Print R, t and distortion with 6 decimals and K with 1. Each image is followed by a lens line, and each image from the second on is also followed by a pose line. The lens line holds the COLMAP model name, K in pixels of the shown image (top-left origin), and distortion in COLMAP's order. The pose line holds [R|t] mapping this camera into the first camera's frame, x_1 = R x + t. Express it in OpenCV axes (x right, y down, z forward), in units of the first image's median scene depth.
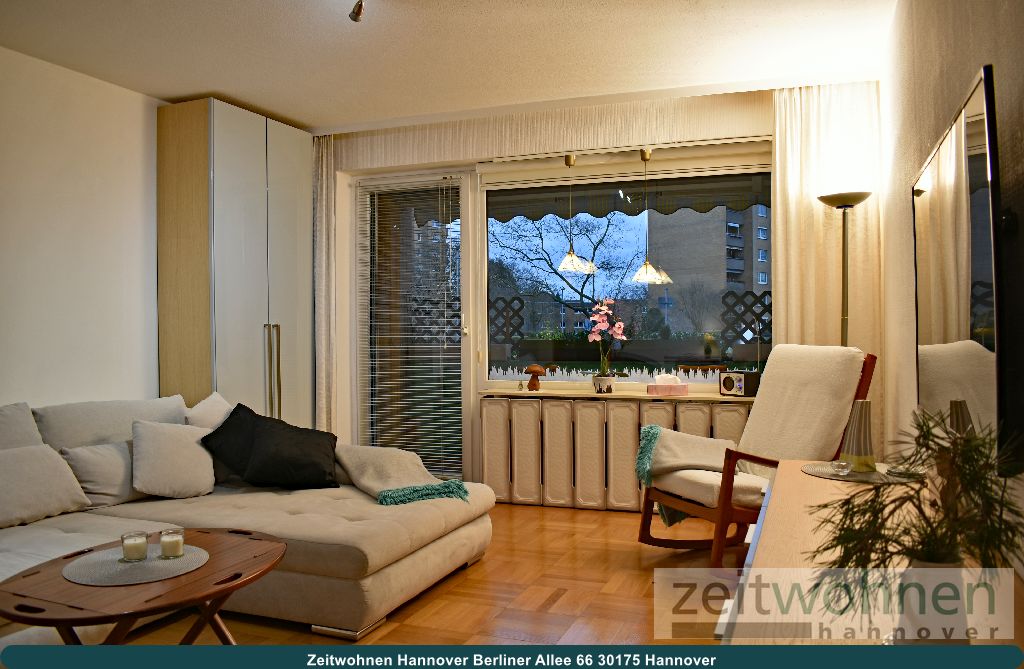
lens RADIAL K [[858.6, 0, 512.0], [0, 858.6, 334.5], [0, 0, 1]] dist [-0.086268, 0.020291]
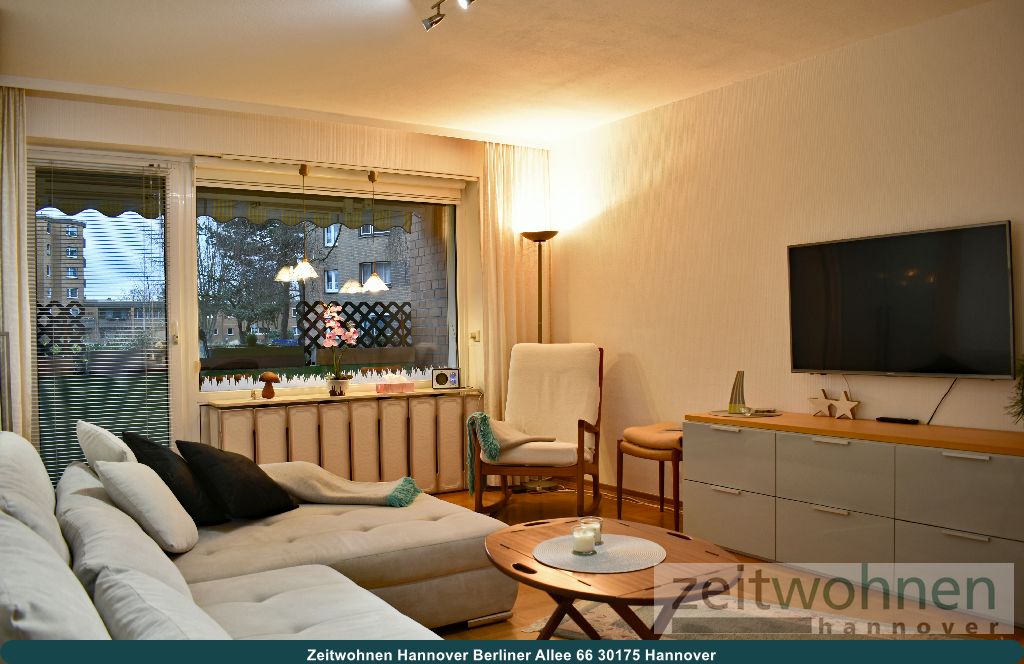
lens RADIAL K [[859.2, 0, 512.0], [0, 859.2, 332.0], [0, 0, 1]] dist [-0.001936, 0.052776]
pose [[0.581123, -0.005468, 0.813797, -0.644955], [0.021020, 0.999745, -0.008294, 0.003869], [-0.813544, 0.021926, 0.581090, 0.214711]]
